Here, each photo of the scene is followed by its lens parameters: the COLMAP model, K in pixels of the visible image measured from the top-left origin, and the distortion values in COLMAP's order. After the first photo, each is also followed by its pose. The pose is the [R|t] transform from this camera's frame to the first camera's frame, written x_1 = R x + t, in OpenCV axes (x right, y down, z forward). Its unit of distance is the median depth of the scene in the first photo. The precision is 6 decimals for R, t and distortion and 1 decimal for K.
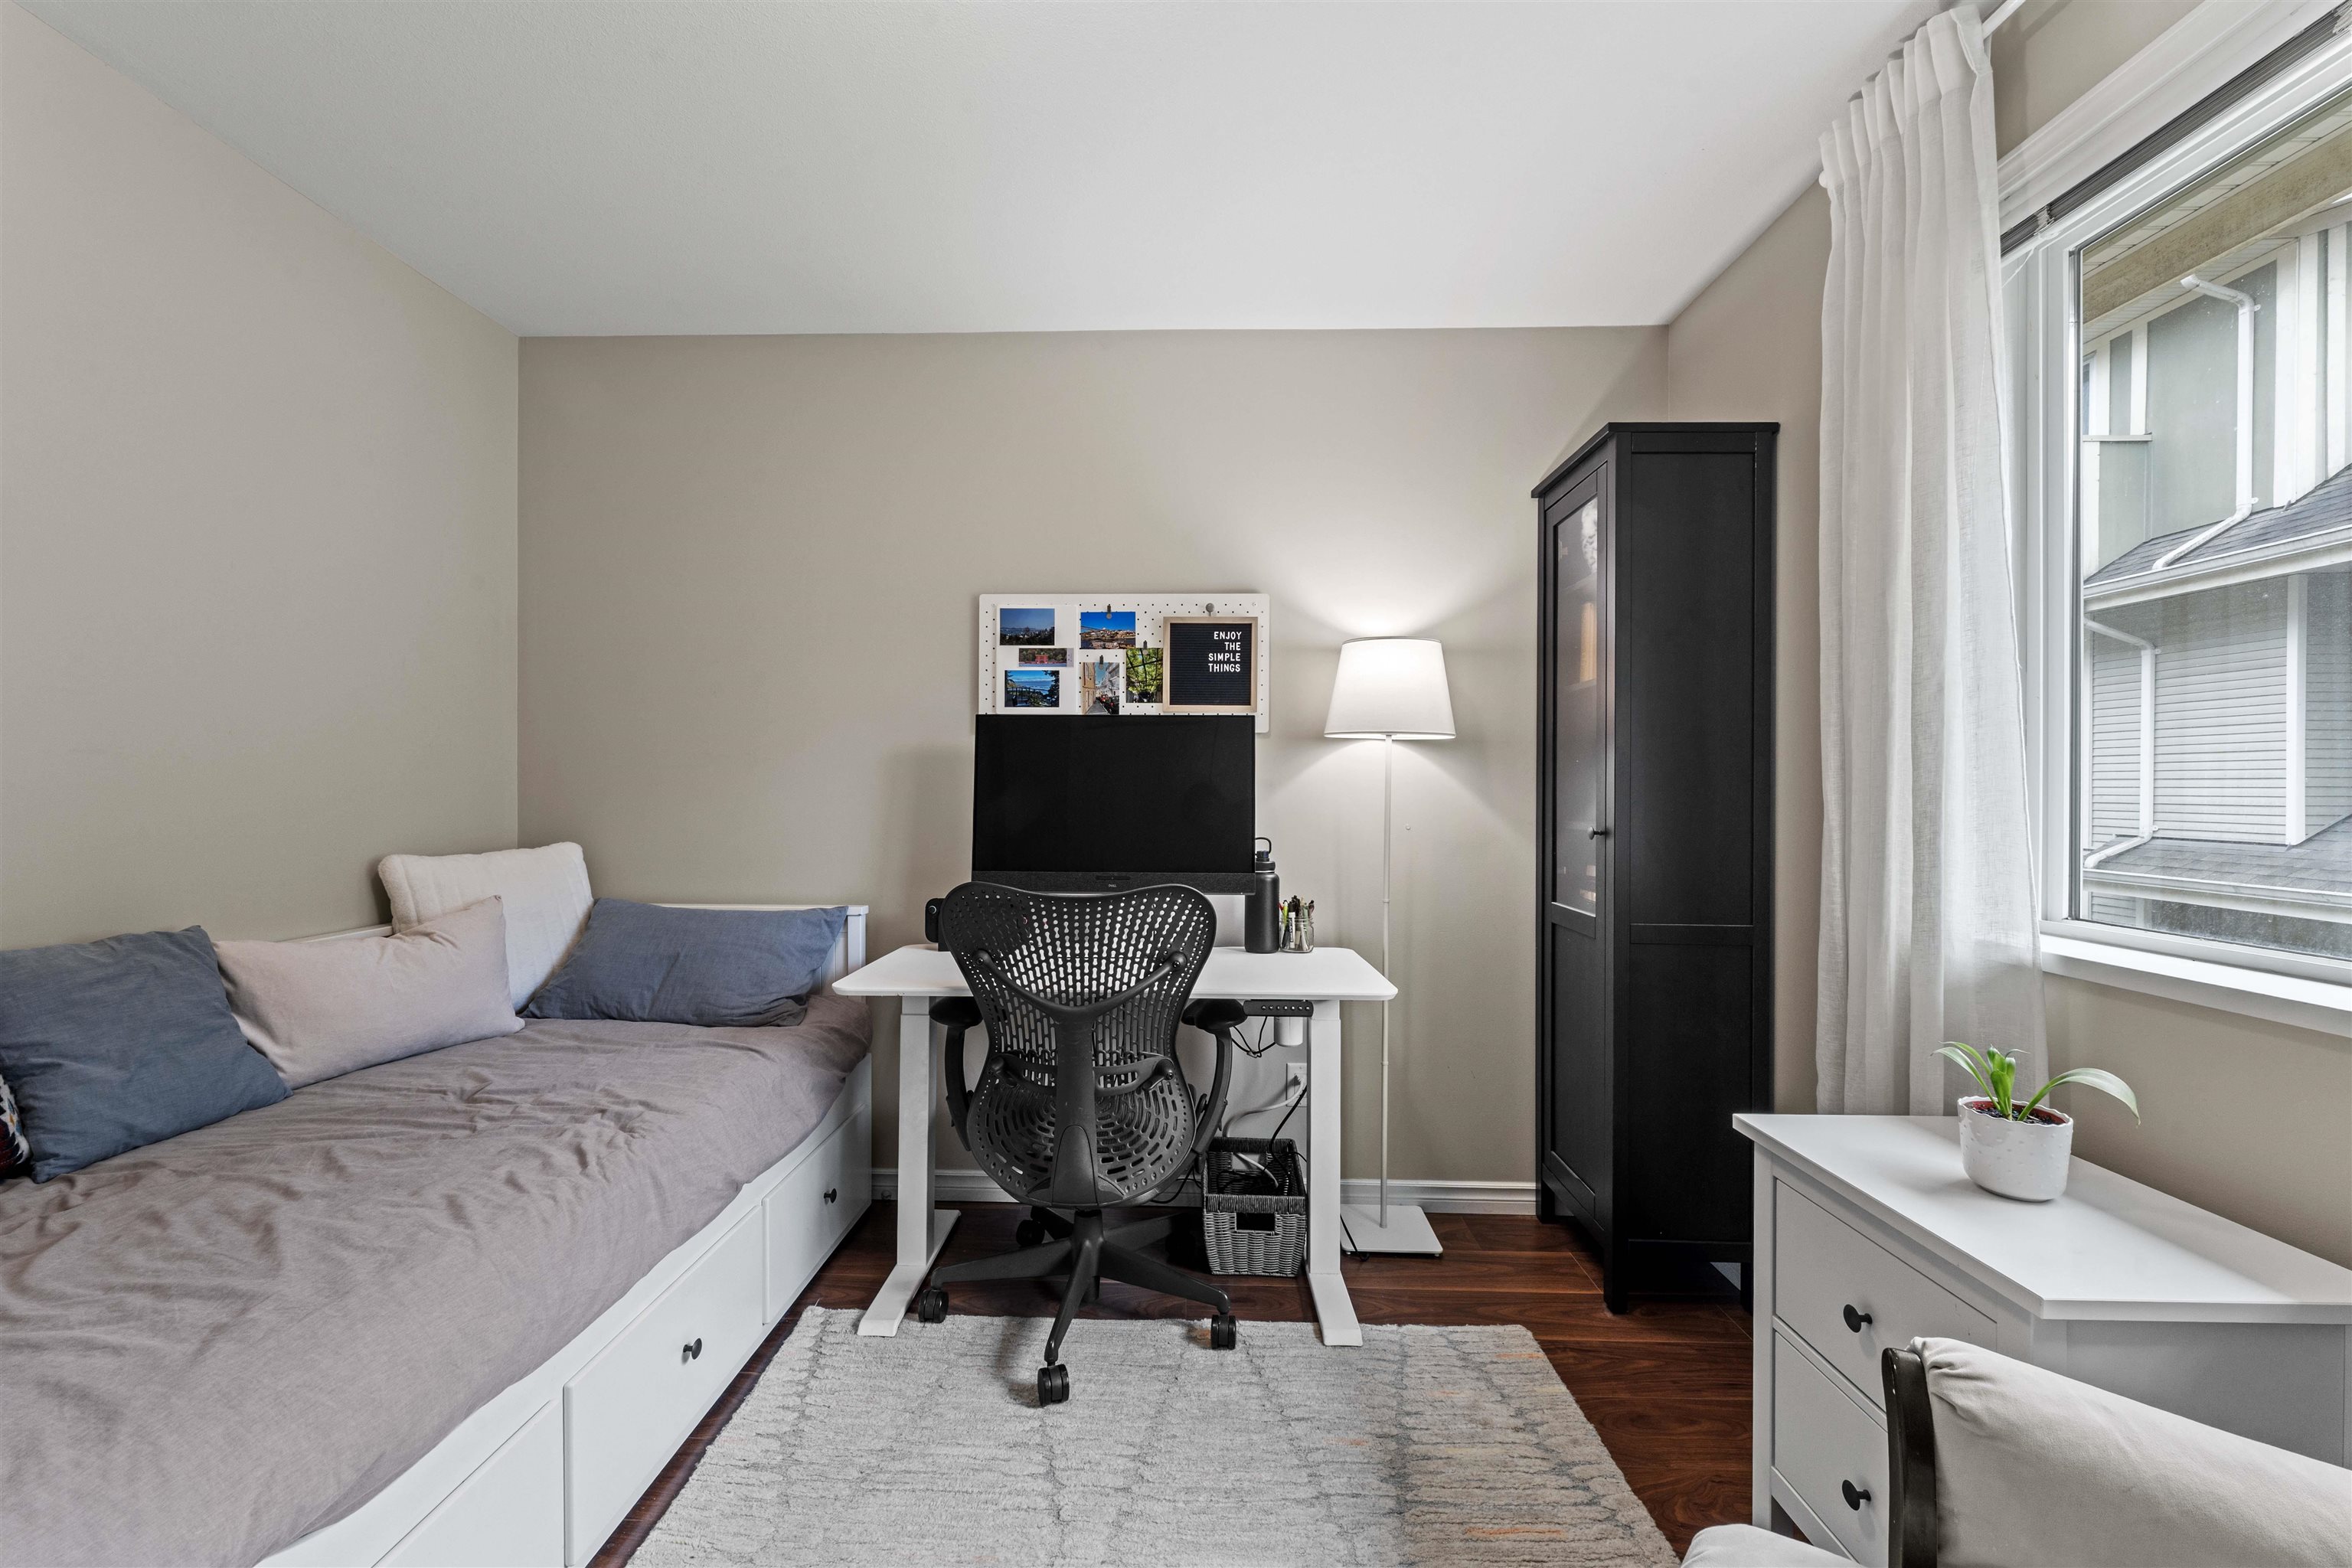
lens RADIAL K [[938.7, 0, 1169.8], [0, 938.7, 797.8], [0, 0, 1]] dist [-0.002121, 0.000022]
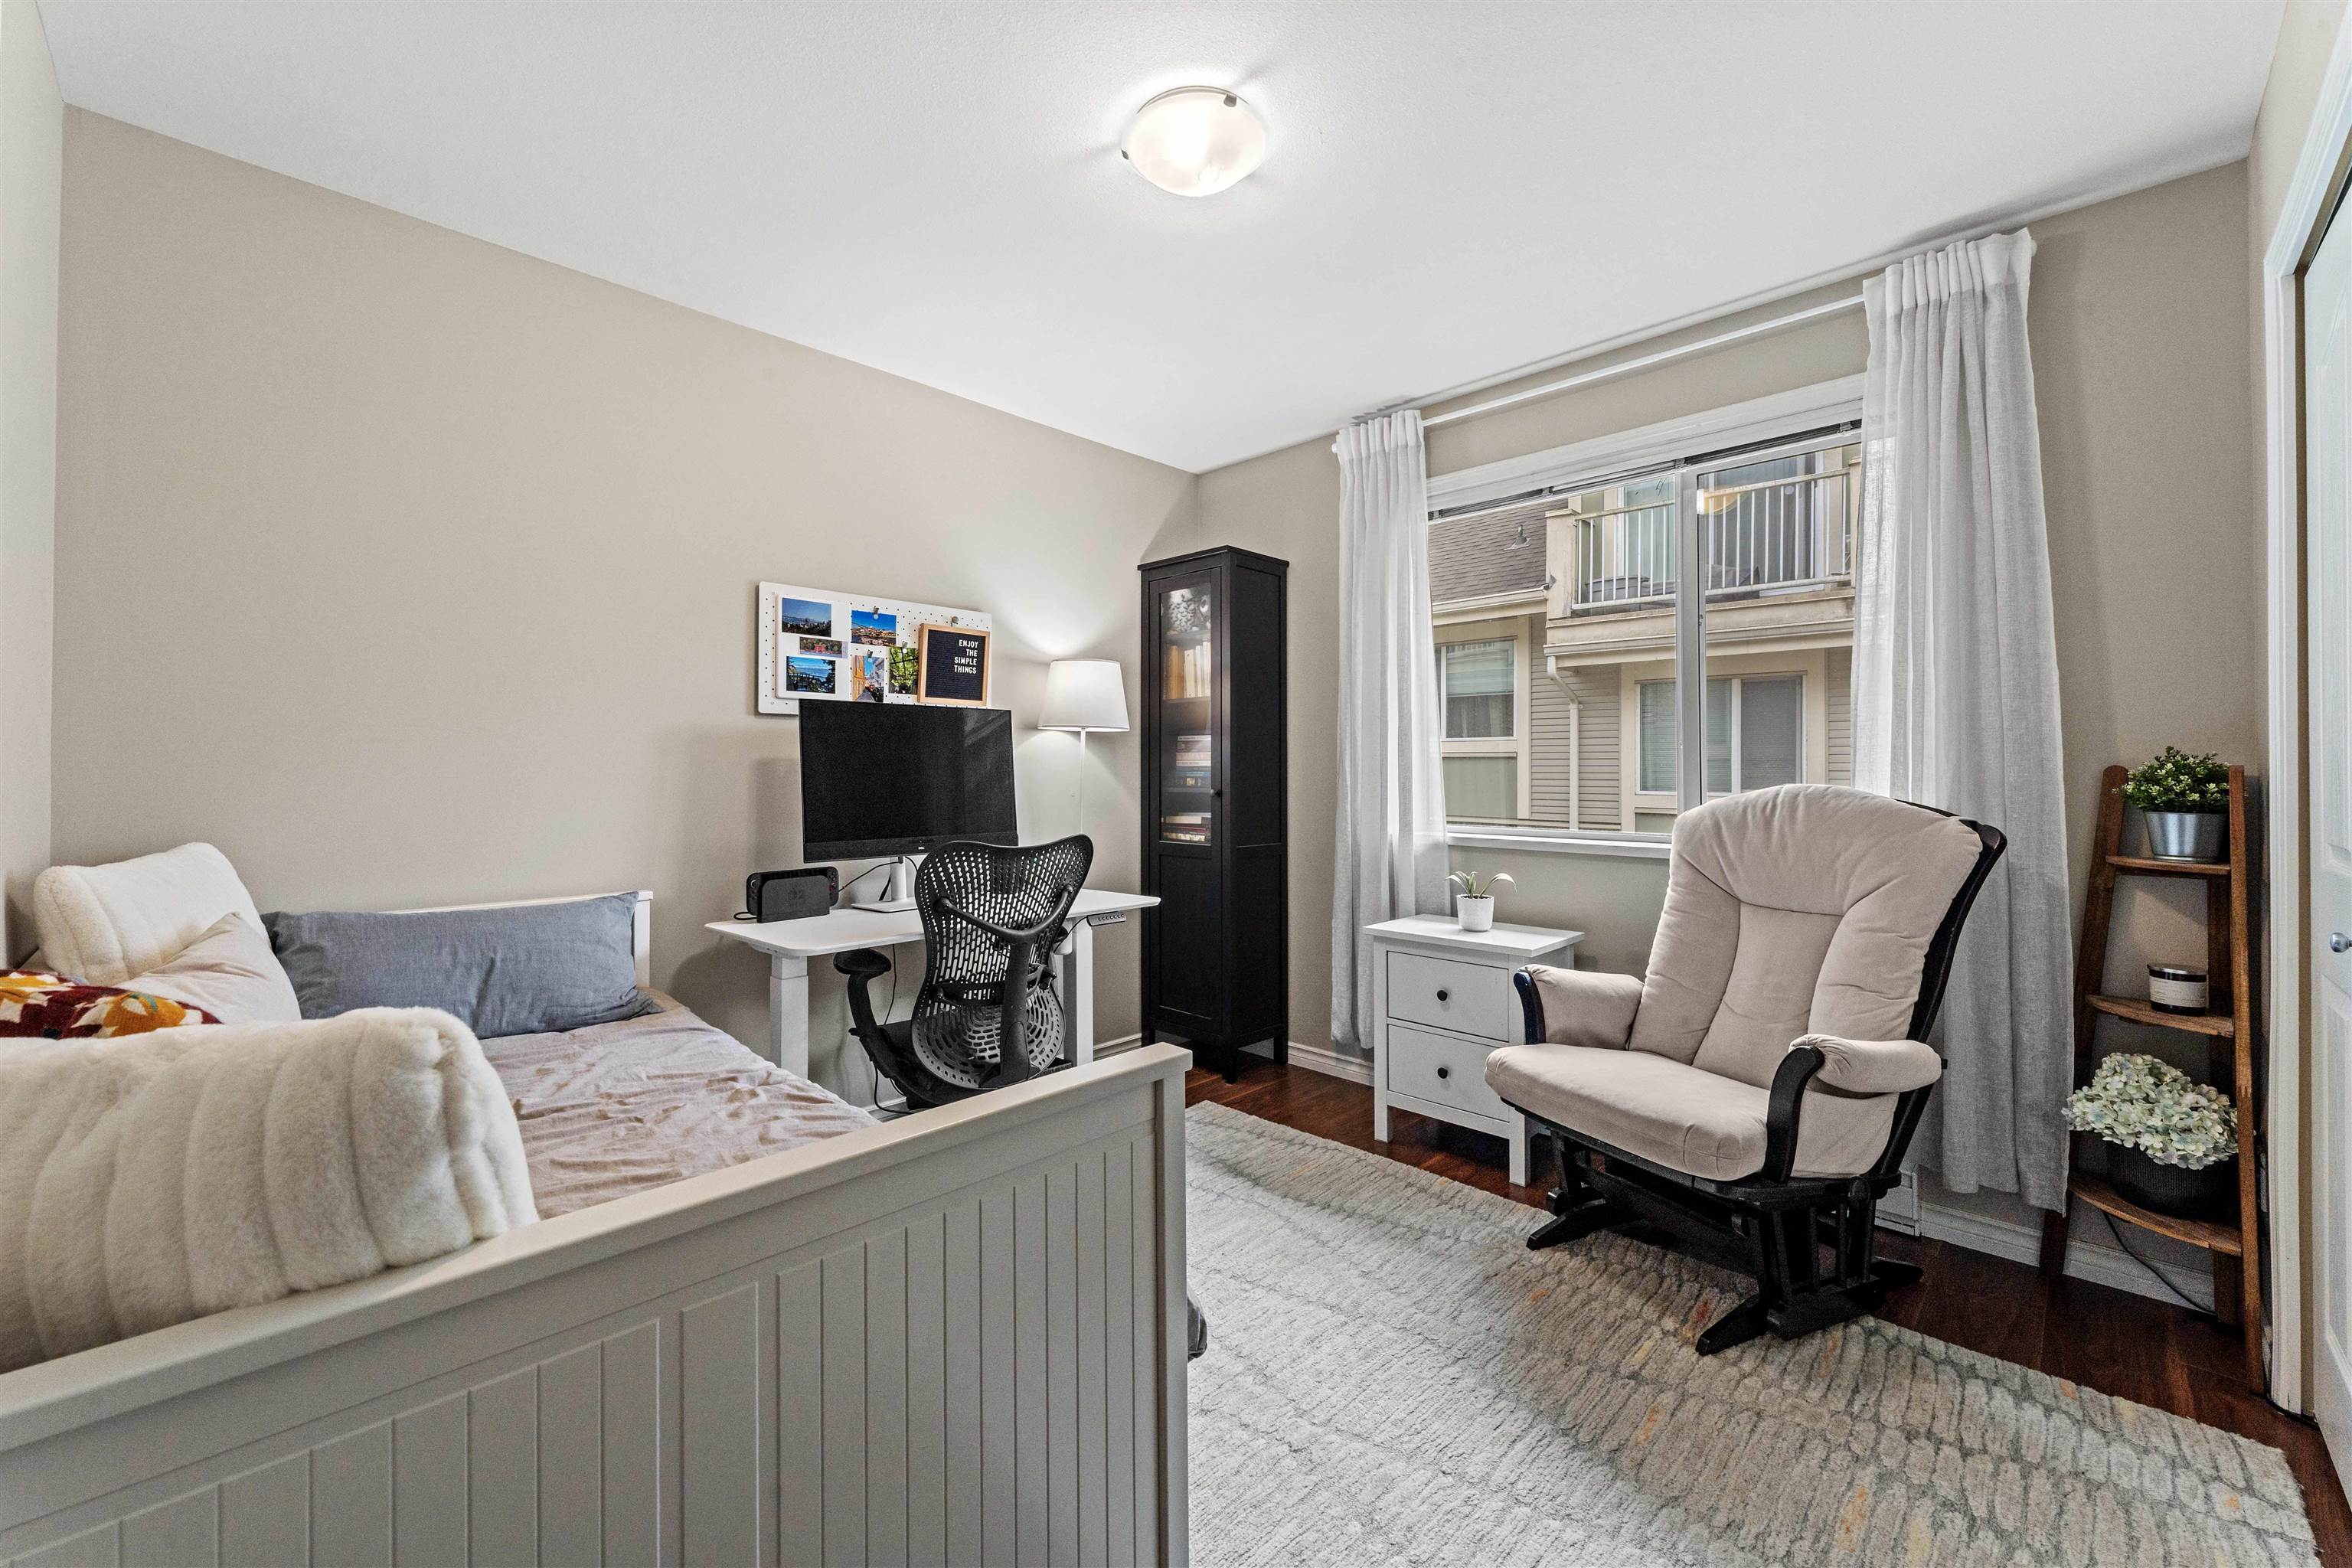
lens RADIAL K [[936.9, 0, 1163.2], [0, 936.9, 776.3], [0, 0, 1]] dist [-0.001721, -0.000302]
pose [[0.683090, -0.009249, 0.730276, -0.661609], [0.010252, 0.999943, 0.003074, 0.001333], [-0.730262, 0.005387, 0.683146, -0.035605]]
